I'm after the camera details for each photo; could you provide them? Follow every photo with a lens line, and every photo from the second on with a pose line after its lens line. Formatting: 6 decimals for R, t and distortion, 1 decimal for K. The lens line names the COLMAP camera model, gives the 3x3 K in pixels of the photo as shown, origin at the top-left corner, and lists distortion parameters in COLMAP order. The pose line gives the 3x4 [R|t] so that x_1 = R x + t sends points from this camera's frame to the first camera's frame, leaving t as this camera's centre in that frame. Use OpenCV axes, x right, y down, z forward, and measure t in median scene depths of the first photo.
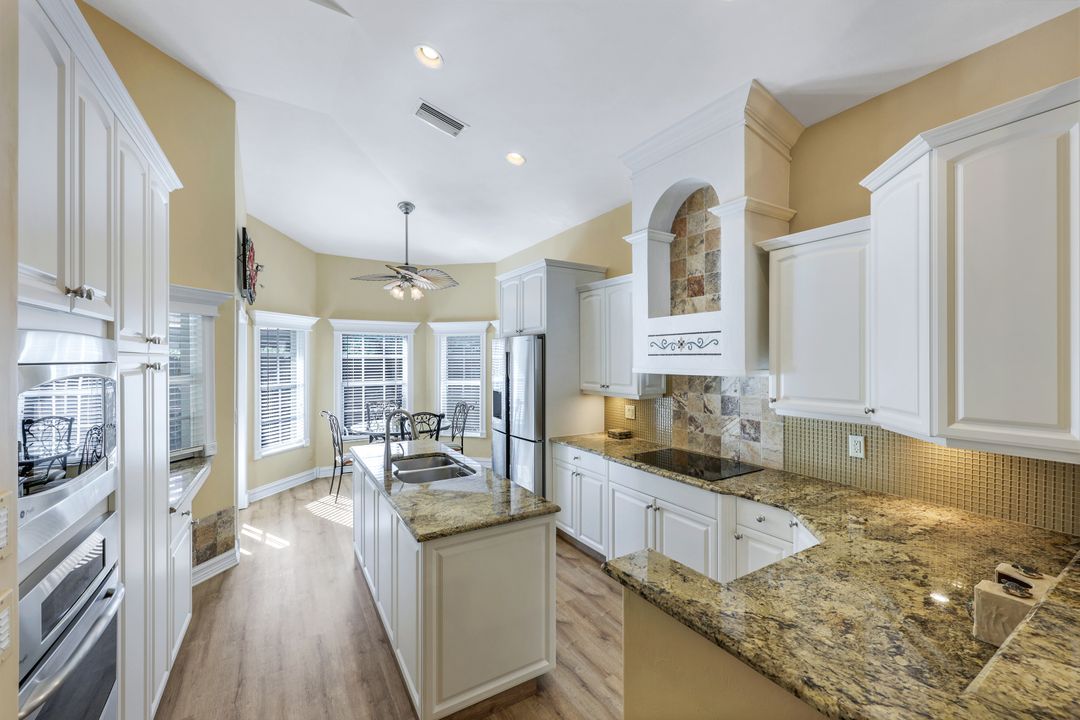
lens RADIAL K [[437.9, 0, 539.8], [0, 437.9, 358.7], [0, 0, 1]] dist [0.000962, 0.000633]
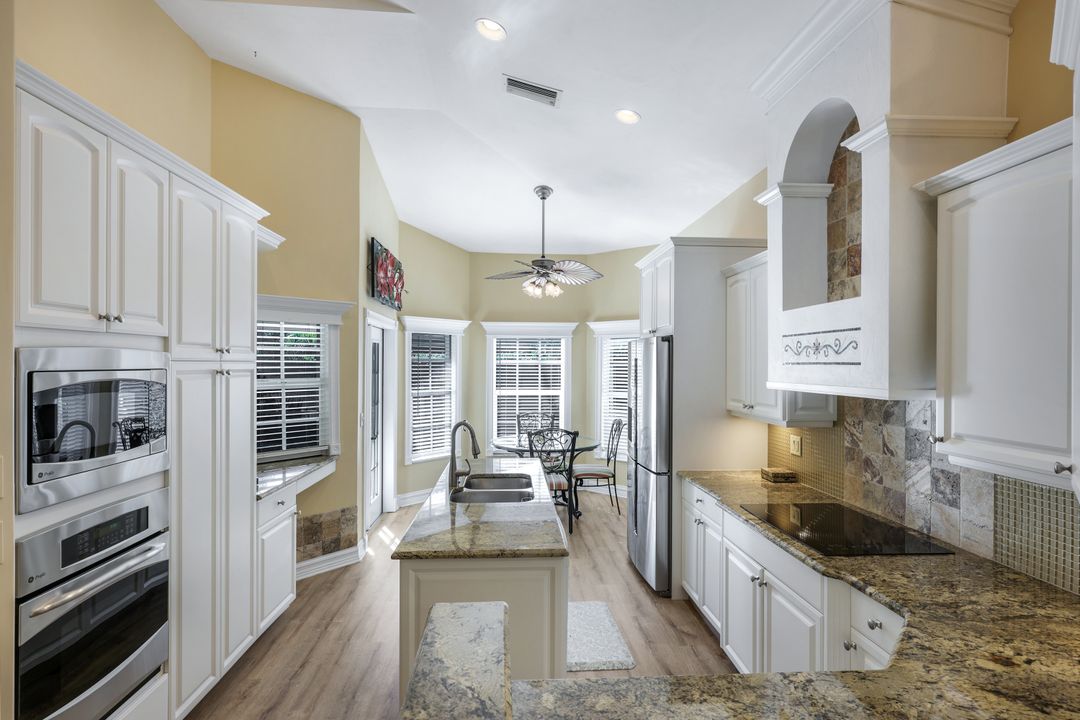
lens RADIAL K [[548.4, 0, 533.6], [0, 548.4, 362.7], [0, 0, 1]] dist [0.001473, 0.000794]
pose [[0.882329, 0.004996, -0.470607, 0.304123], [-0.006192, 0.999980, -0.000994, -0.006627], [0.470592, 0.003791, 0.882343, 0.045063]]
